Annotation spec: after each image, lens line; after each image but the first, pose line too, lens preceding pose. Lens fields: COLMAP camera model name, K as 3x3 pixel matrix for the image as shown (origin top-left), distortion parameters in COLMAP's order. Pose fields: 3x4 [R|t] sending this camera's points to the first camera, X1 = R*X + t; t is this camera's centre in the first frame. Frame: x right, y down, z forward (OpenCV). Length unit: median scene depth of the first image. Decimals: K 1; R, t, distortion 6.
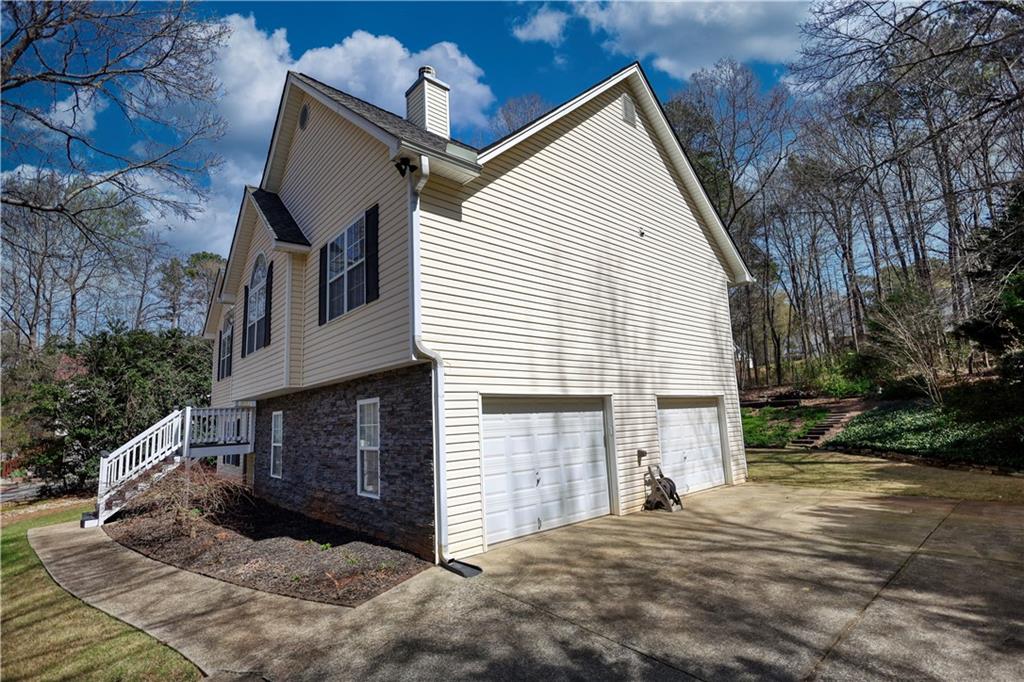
lens RADIAL K [[479.1, 0, 518.7], [0, 479.1, 337.8], [0, 0, 1]] dist [0.000913, -0.000376]
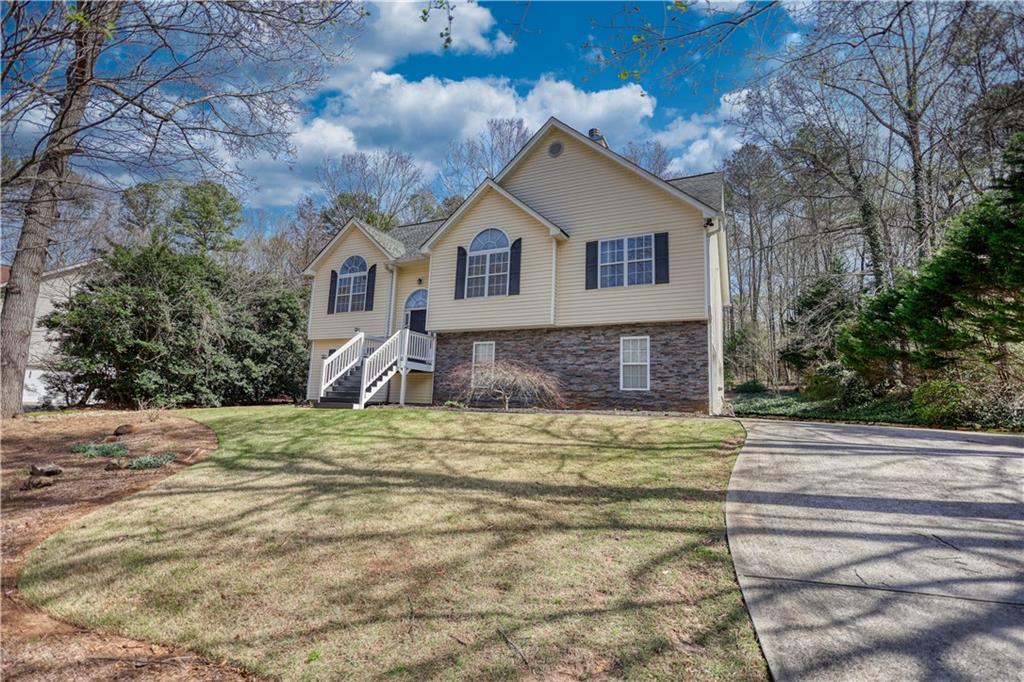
lens RADIAL K [[479.1, 0, 504.8], [0, 479.1, 344.8], [0, 0, 1]] dist [0.000913, -0.000376]
pose [[0.921307, 0.133754, 0.365107, -1.358923], [-0.141042, 0.989981, -0.006769, 0.231271], [-0.362354, -0.045259, 0.930941, -0.456777]]
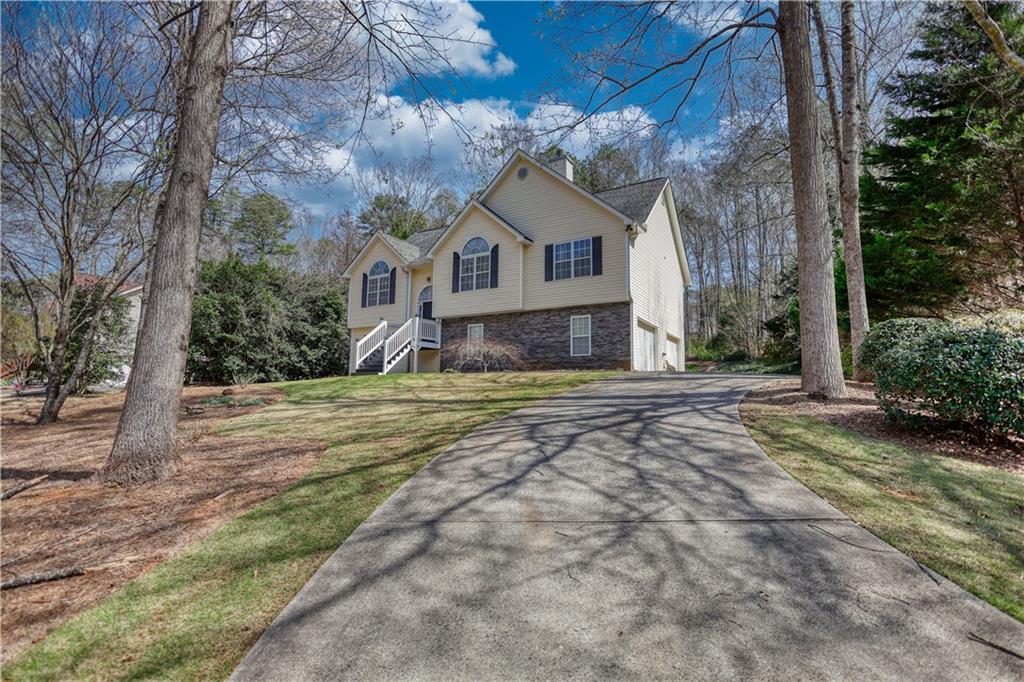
lens RADIAL K [[479.1, 0, 507.8], [0, 479.1, 341.5], [0, 0, 1]] dist [0.000913, -0.000376]
pose [[0.954616, 0.088453, 0.284400, -1.279254], [-0.101655, 0.994306, 0.031970, 0.209595], [-0.279953, -0.059430, 0.958172, -1.132156]]
